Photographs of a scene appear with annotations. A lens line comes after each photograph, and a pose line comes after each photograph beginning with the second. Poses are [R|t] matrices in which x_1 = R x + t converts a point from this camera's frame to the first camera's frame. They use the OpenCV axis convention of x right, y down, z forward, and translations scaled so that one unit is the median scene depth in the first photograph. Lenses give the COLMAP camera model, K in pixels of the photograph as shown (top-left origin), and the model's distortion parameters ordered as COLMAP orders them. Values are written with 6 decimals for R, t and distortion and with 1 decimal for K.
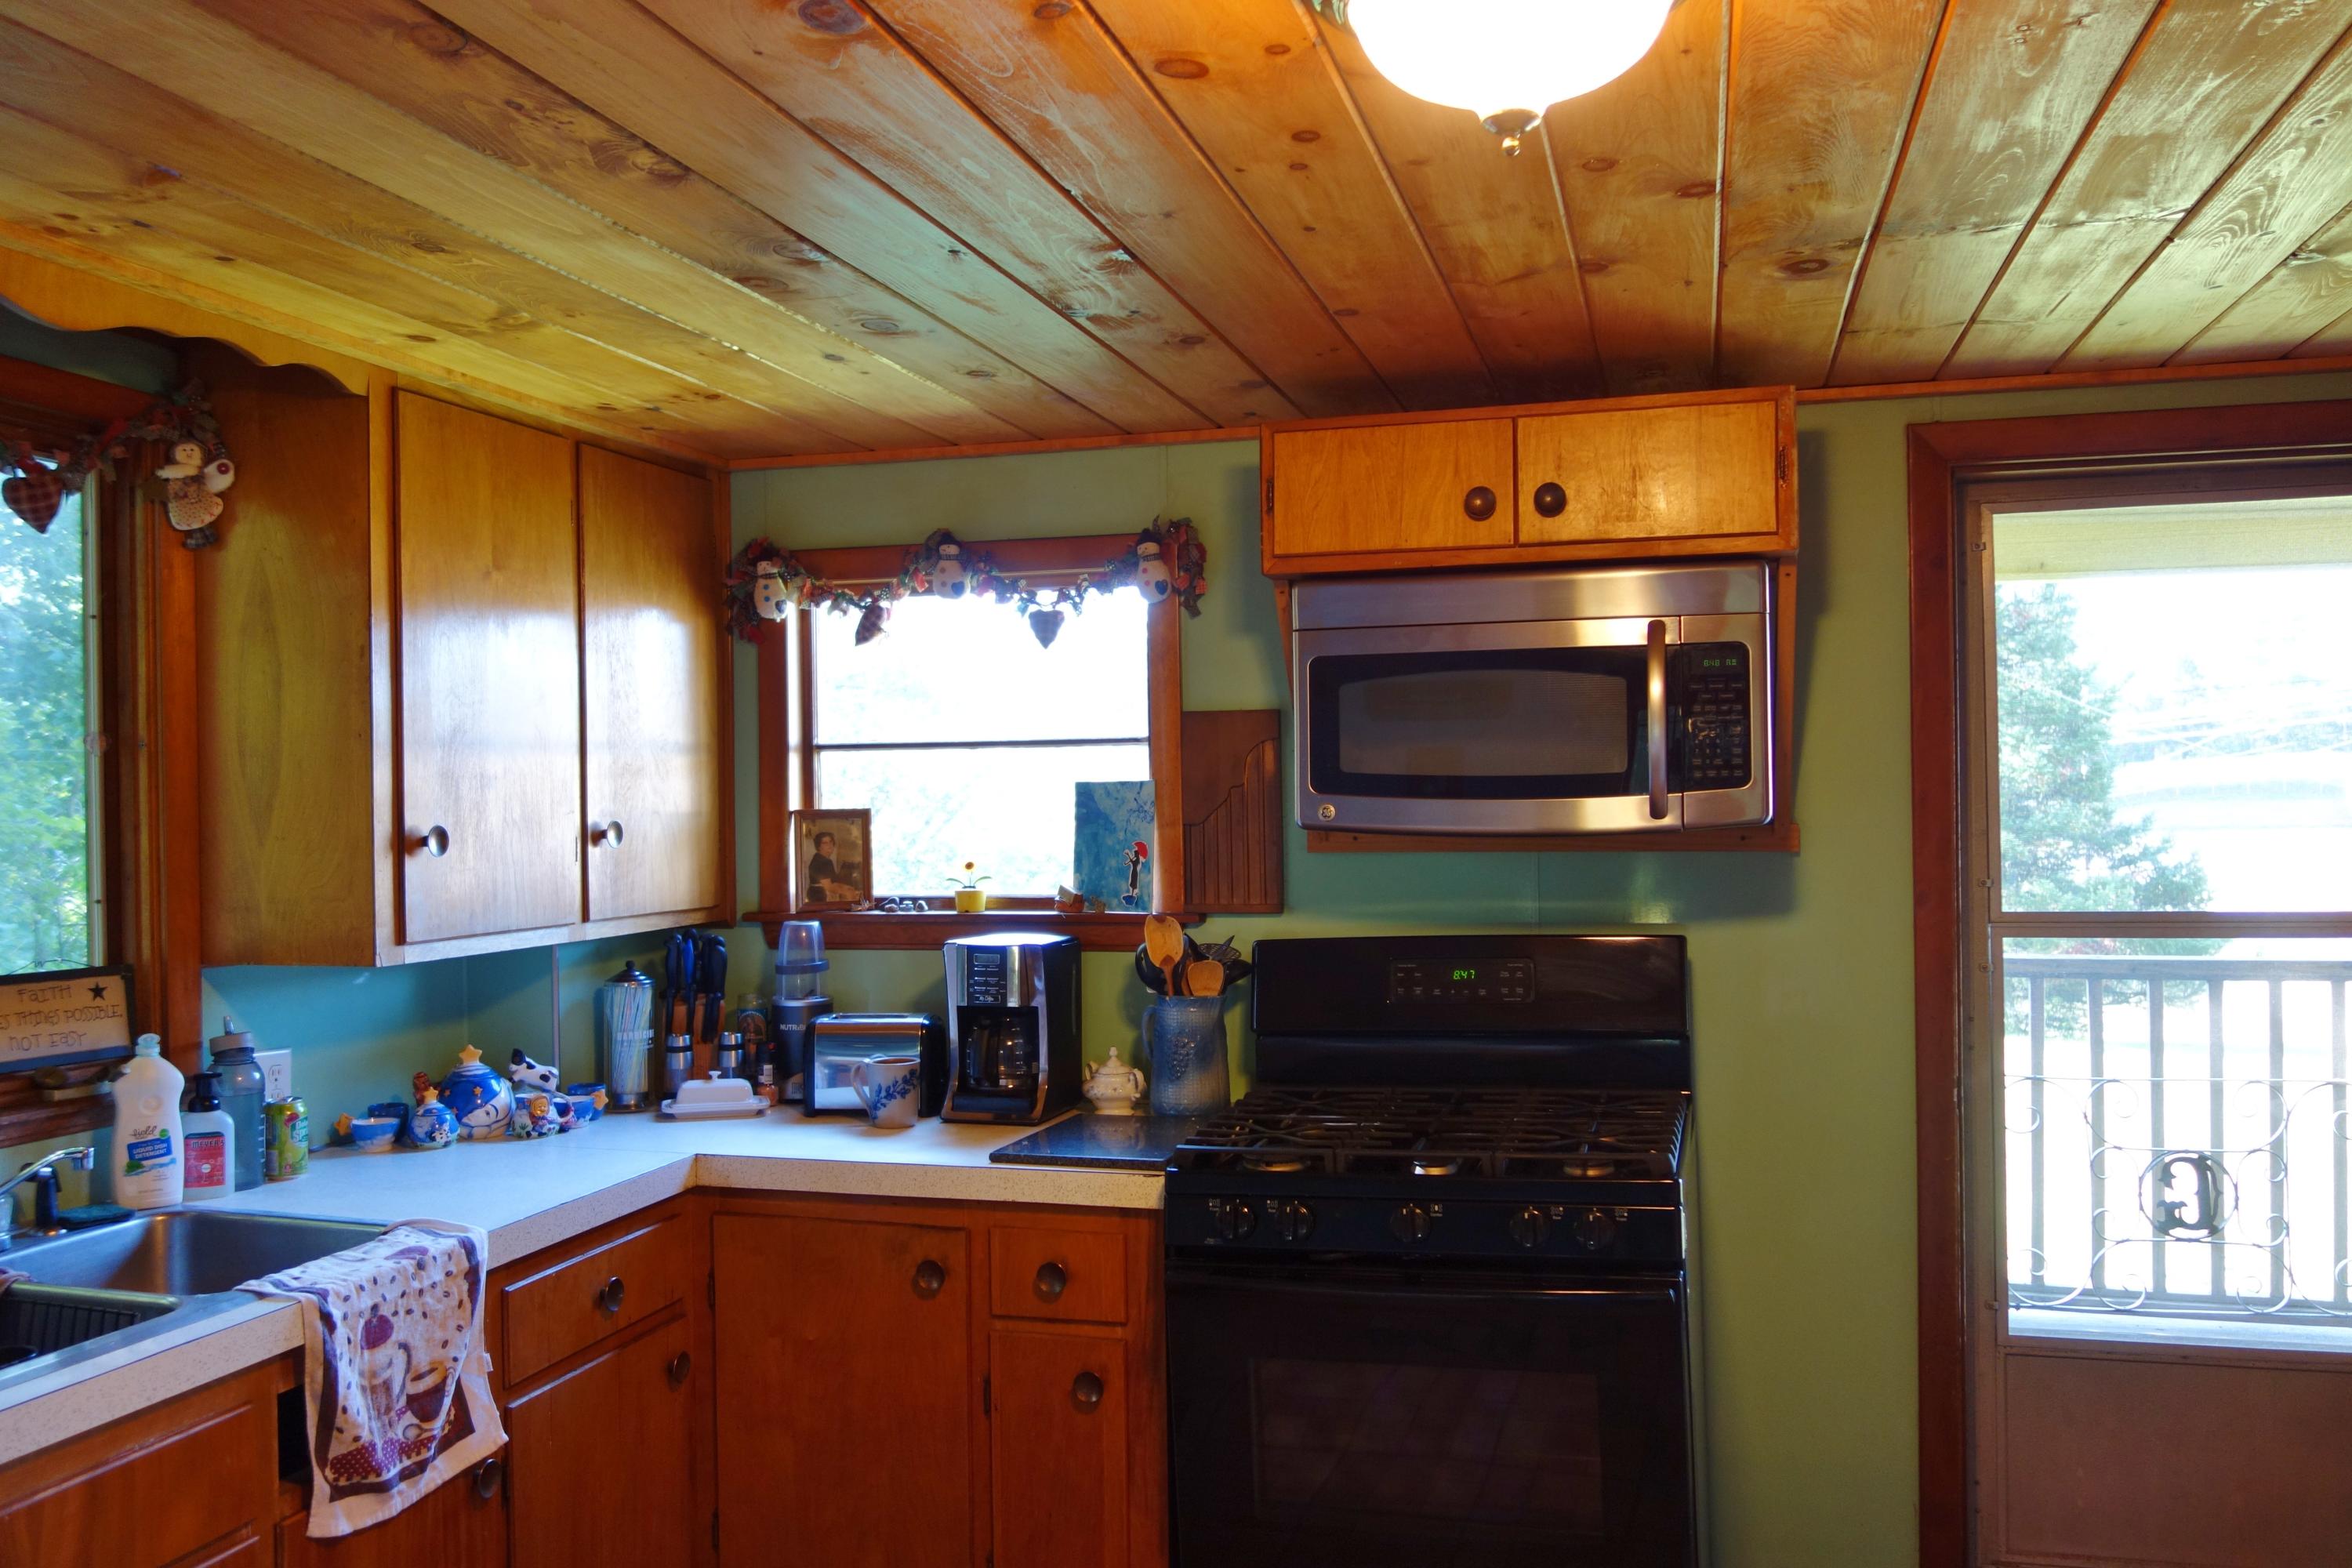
lens RADIAL K [[1851.8, 0, 1183.5], [0, 1851.8, 788.6], [0, 0, 1]] dist [-0.014677, -0.009457]
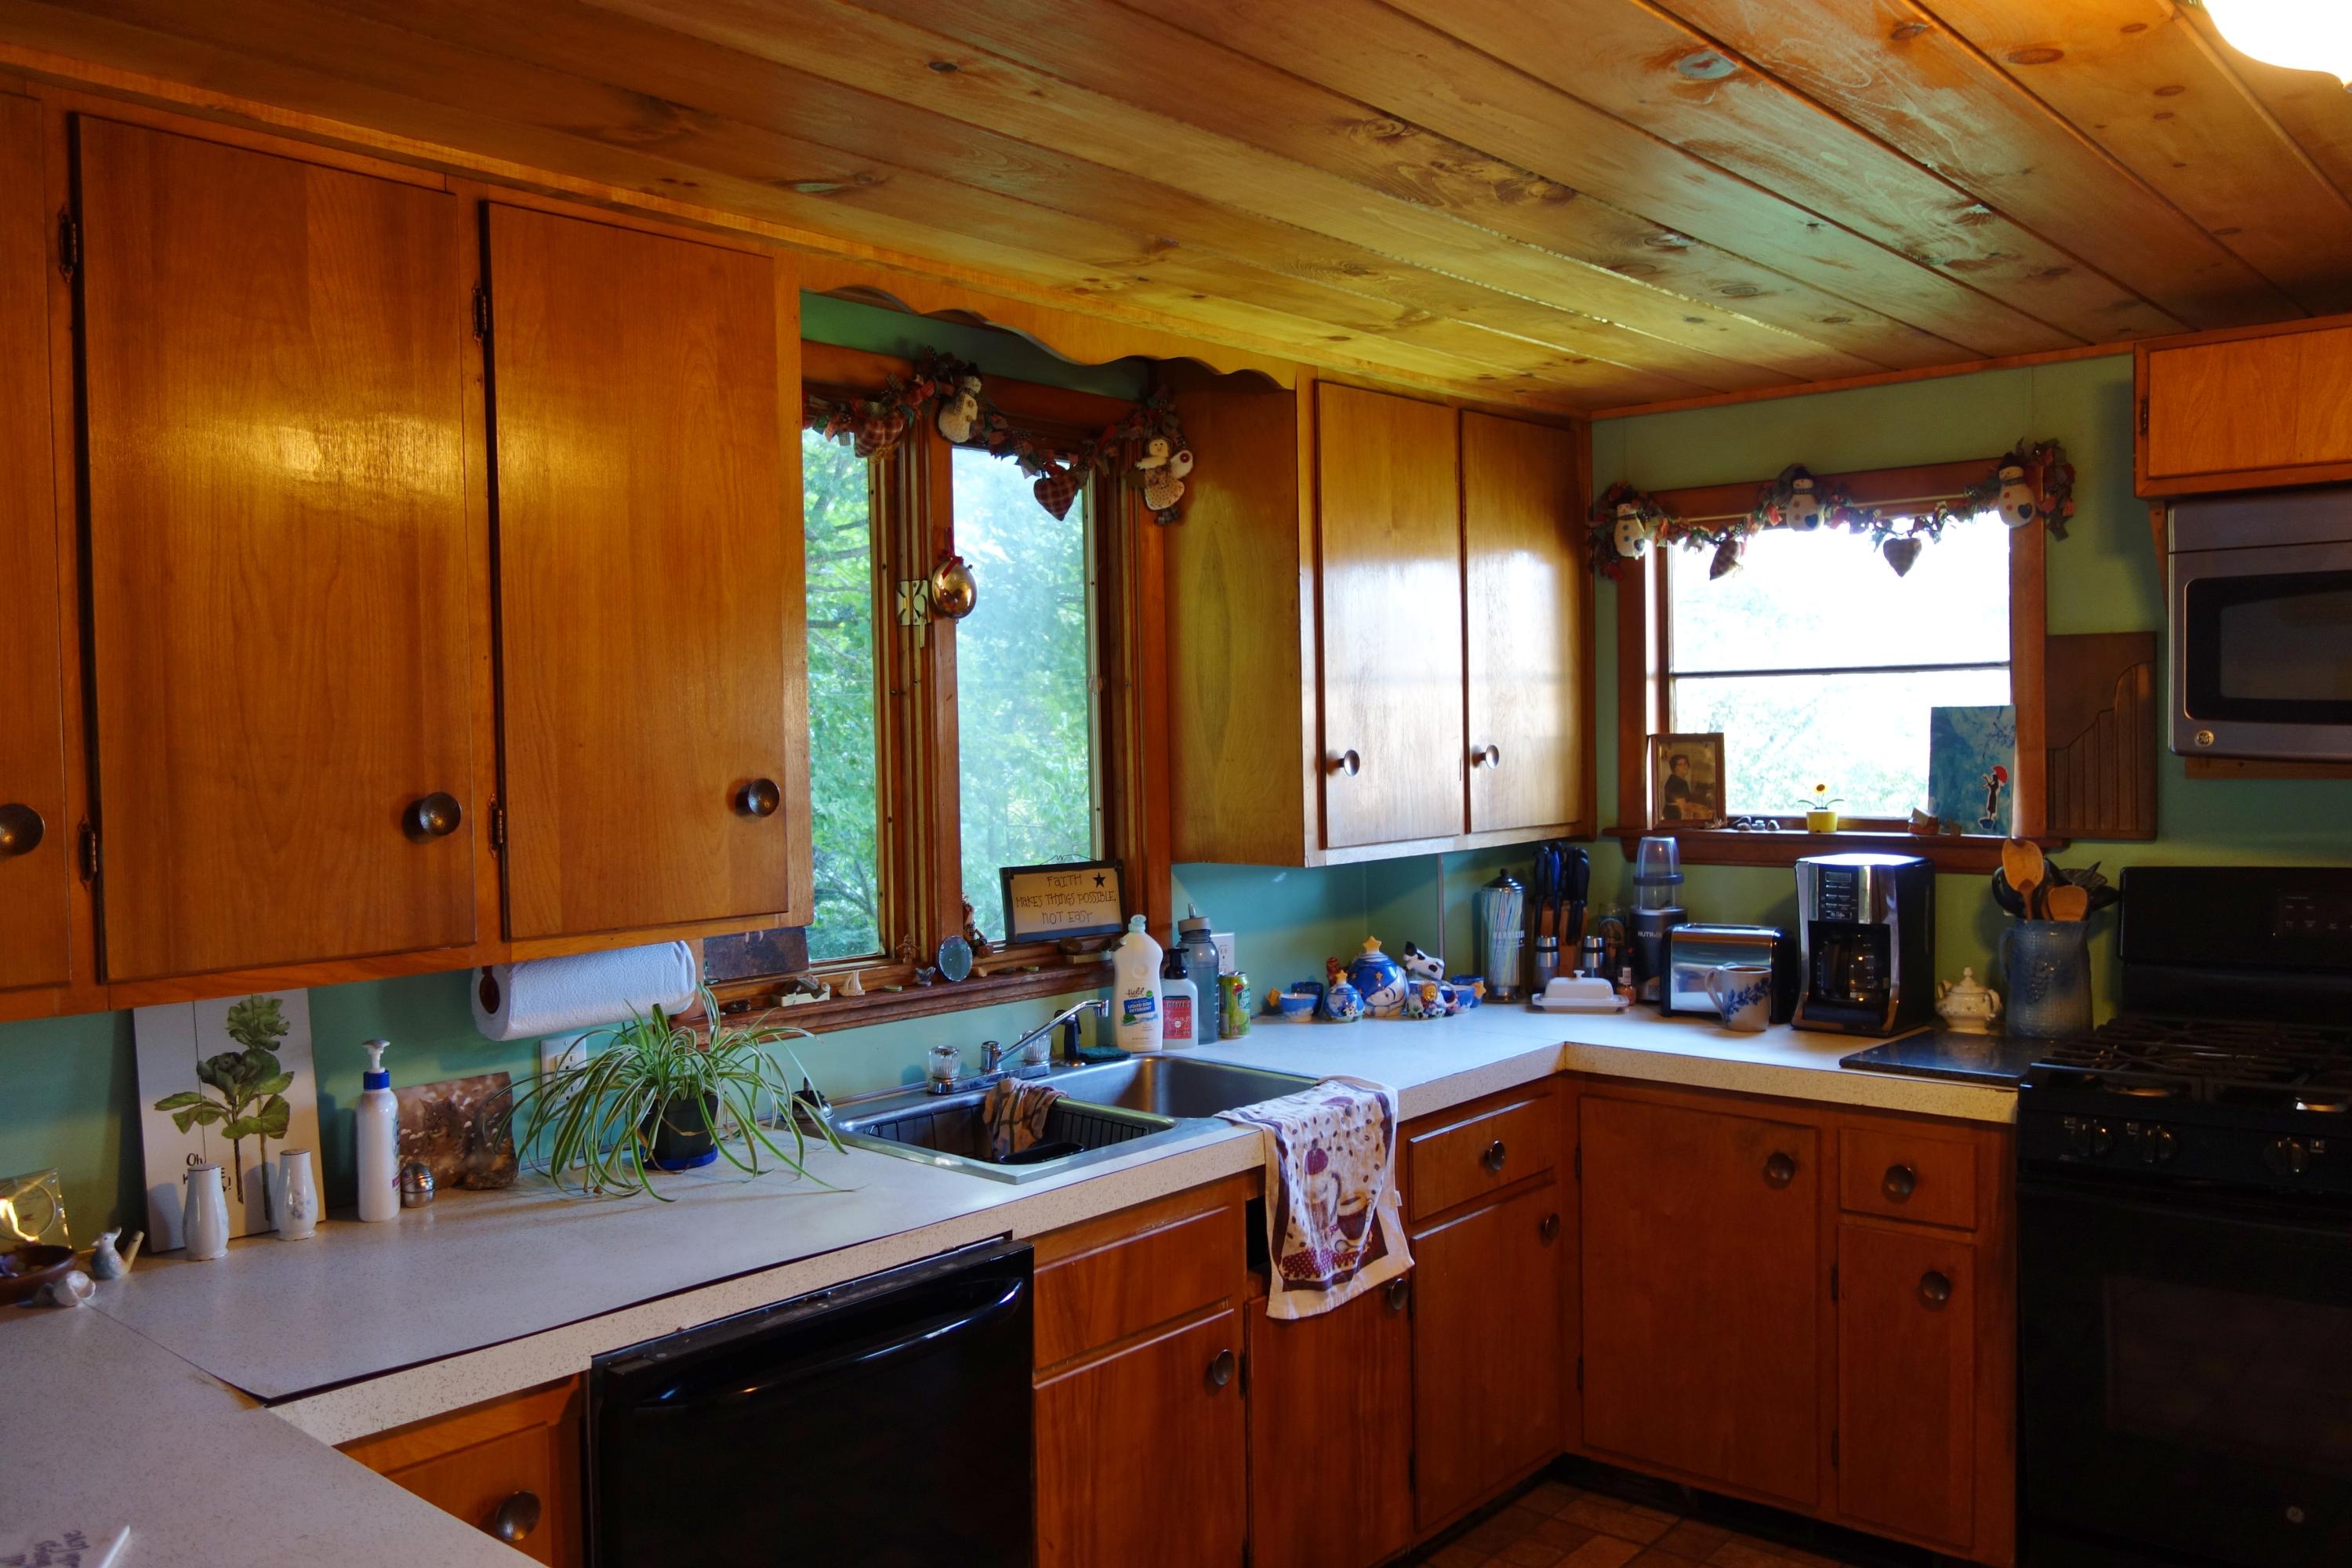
lens RADIAL K [[1851.8, 0, 1183.5], [0, 1851.8, 788.6], [0, 0, 1]] dist [-0.014677, -0.009457]
pose [[0.902675, 0.012306, -0.430148, 0.009947], [0.007513, 0.998988, 0.044345, -0.008535], [0.430258, -0.043261, 0.901669, -0.118148]]
